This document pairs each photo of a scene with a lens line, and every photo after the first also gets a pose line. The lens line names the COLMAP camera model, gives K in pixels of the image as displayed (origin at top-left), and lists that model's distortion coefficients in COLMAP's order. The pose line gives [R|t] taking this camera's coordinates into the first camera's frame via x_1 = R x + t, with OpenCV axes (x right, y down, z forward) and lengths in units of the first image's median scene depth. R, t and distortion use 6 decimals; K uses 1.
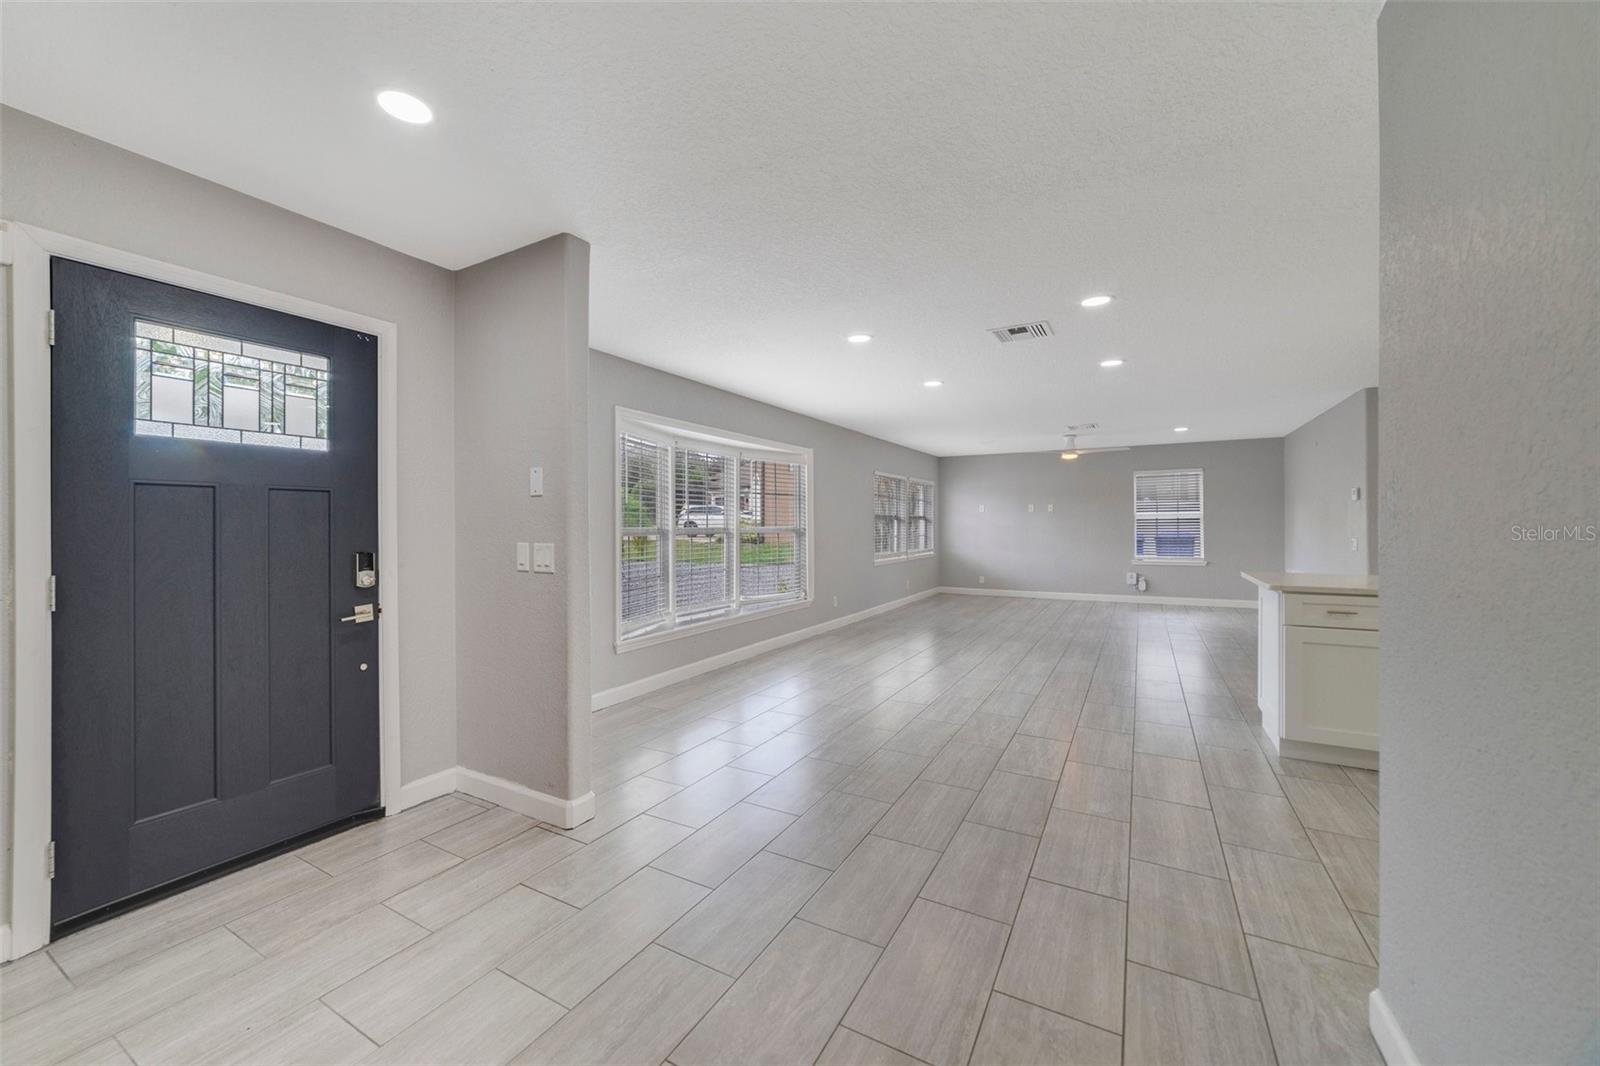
lens RADIAL K [[617.7, 0, 785.7], [0, 617.7, 524.7], [0, 0, 1]] dist [-0.018112, 0.006047]
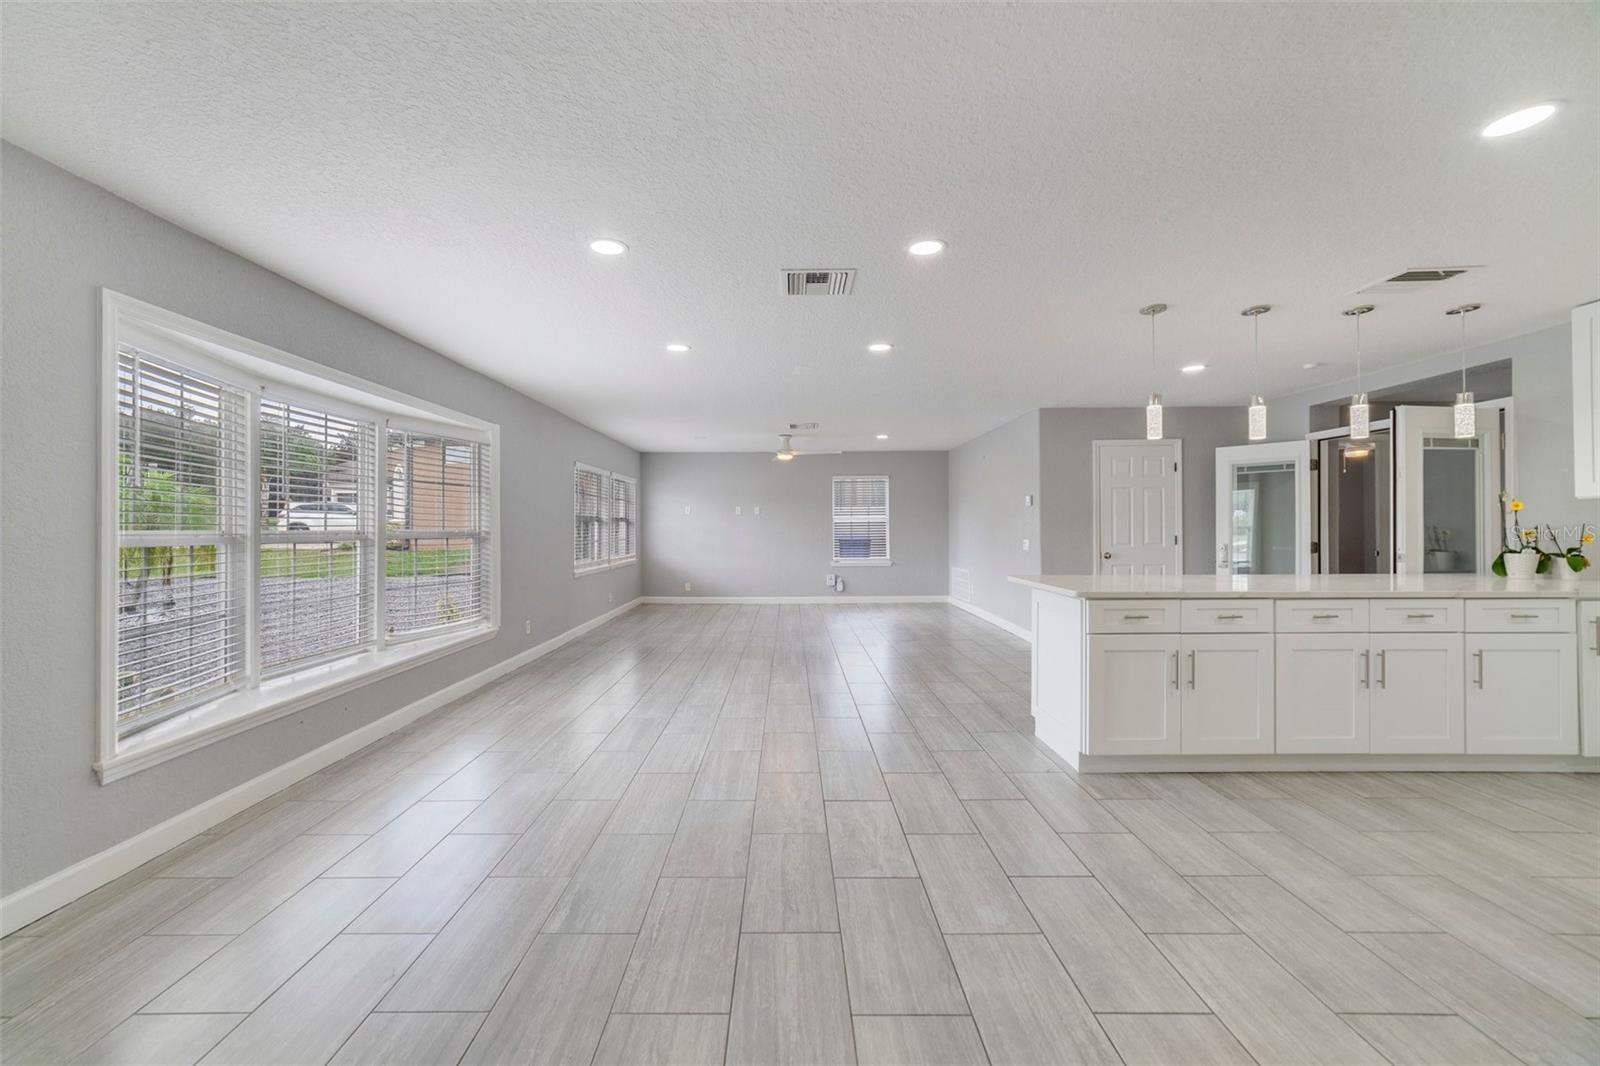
lens RADIAL K [[617.7, 0, 784.8], [0, 617.7, 526.6], [0, 0, 1]] dist [-0.018112, 0.006047]
pose [[0.868754, 0.002051, 0.495239, -0.021383], [-0.000947, 0.999996, -0.002480, 0.000989], [-0.495242, 0.001685, 0.868753, 0.163010]]
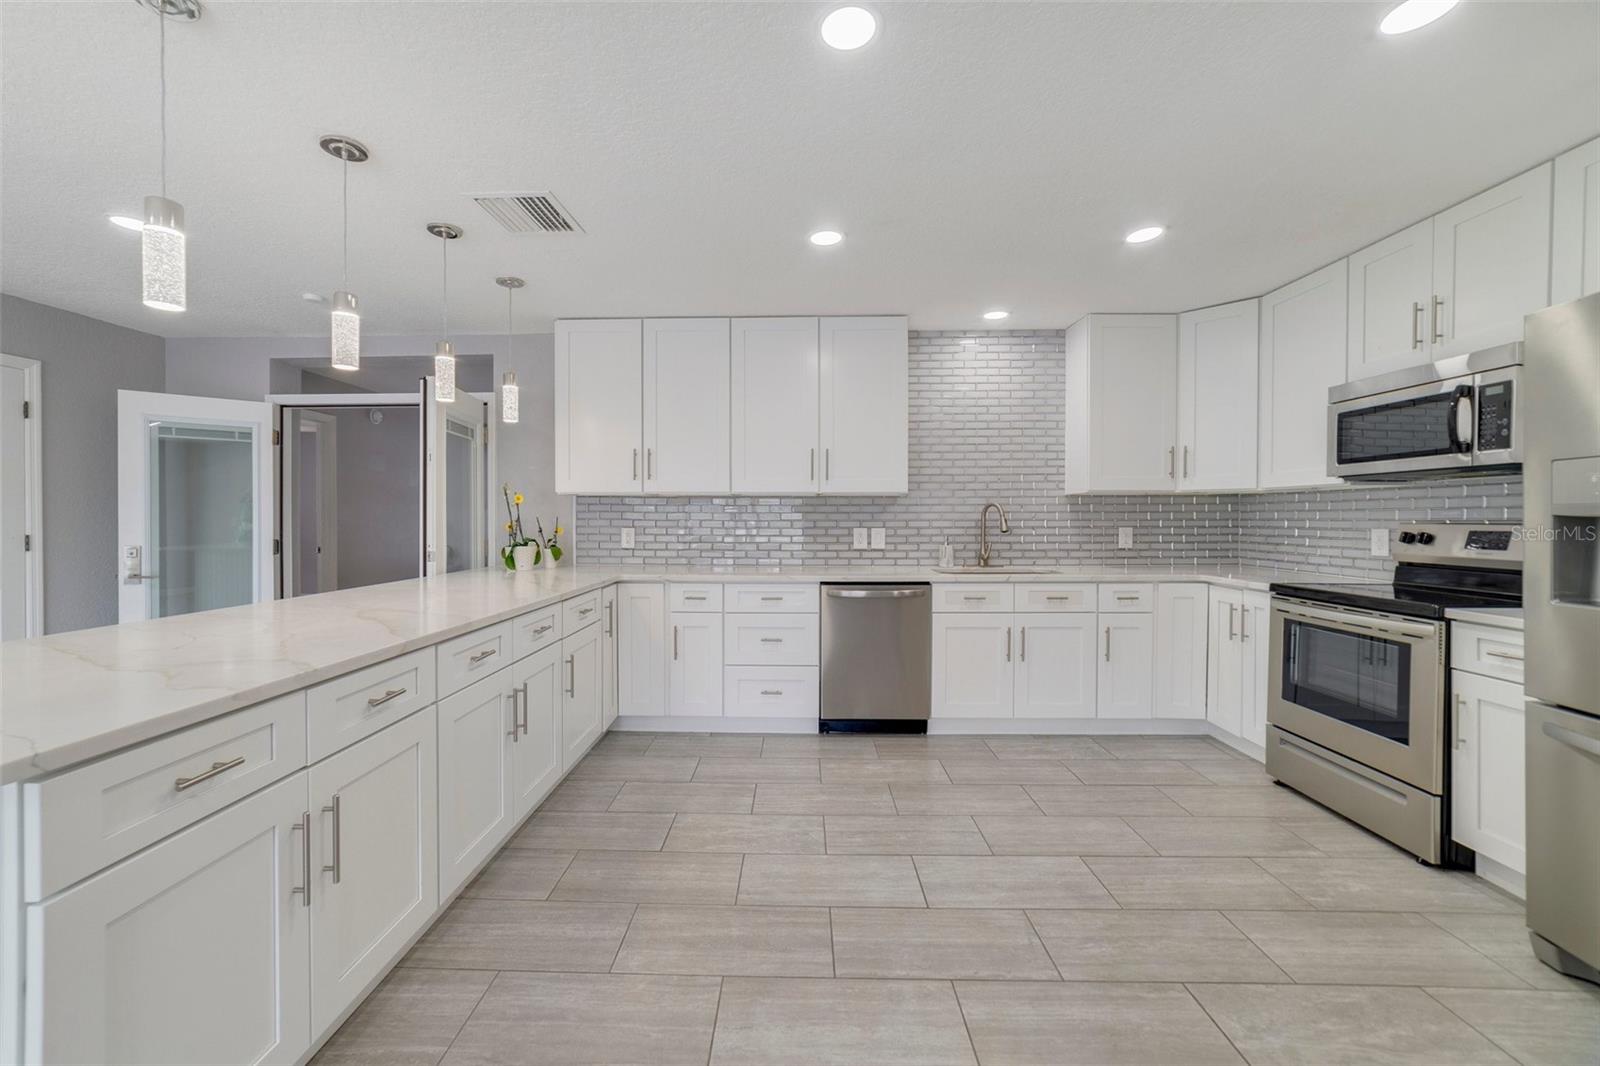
lens RADIAL K [[617.7, 0, 782.8], [0, 617.7, 524.2], [0, 0, 1]] dist [-0.018112, 0.006047]
pose [[-0.476607, -0.001664, 0.879115, 0.169523], [0.000263, 0.999998, 0.002035, 0.001757], [-0.879116, 0.001202, -0.476606, 0.330461]]
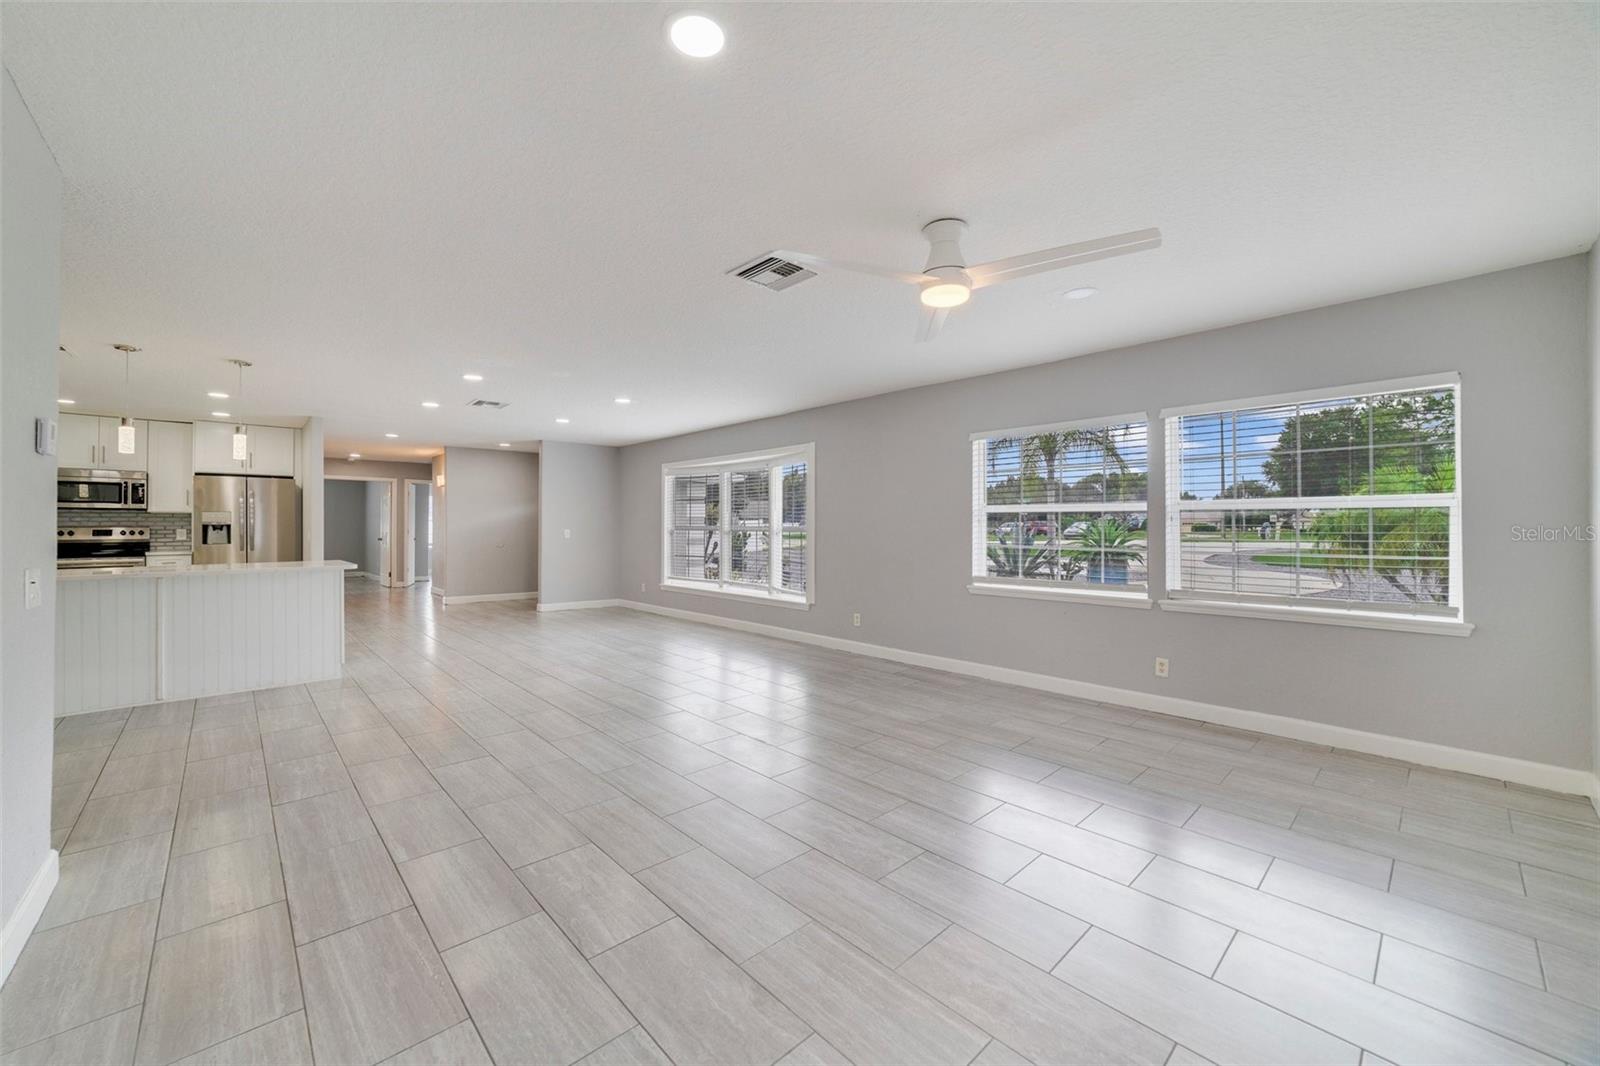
lens RADIAL K [[617.7, 0, 786.7], [0, 617.7, 518.8], [0, 0, 1]] dist [-0.018112, 0.006047]
pose [[-0.298100, -0.004888, -0.954522, 0.811325], [0.005702, 0.999960, -0.006901, 0.001907], [0.954518, -0.007500, -0.298060, 1.069349]]
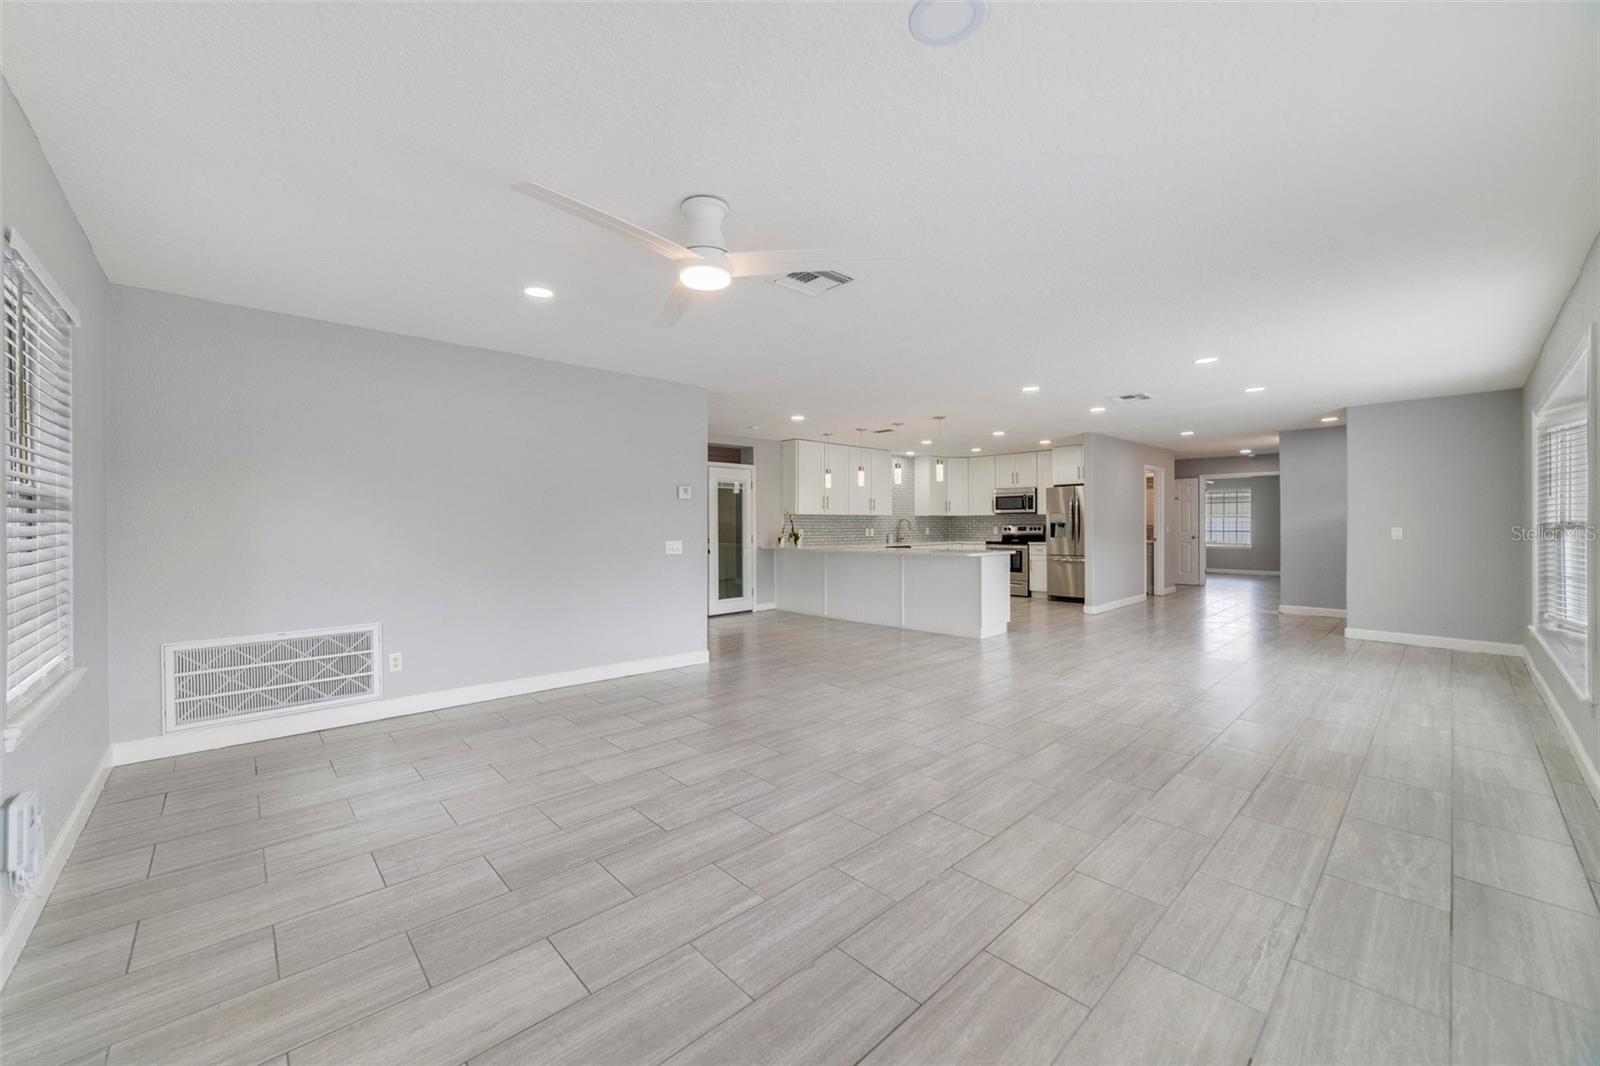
lens RADIAL K [[617.5, 0, 786.8], [0, 617.5, 532.6], [0, 0, 1]] dist [-0.012663, 0.000012]
pose [[-0.954624, 0.008604, 0.297690, 0.360756], [0.010753, 0.999927, 0.005580, 0.005790], [-0.297621, 0.008528, -0.954646, 1.322344]]
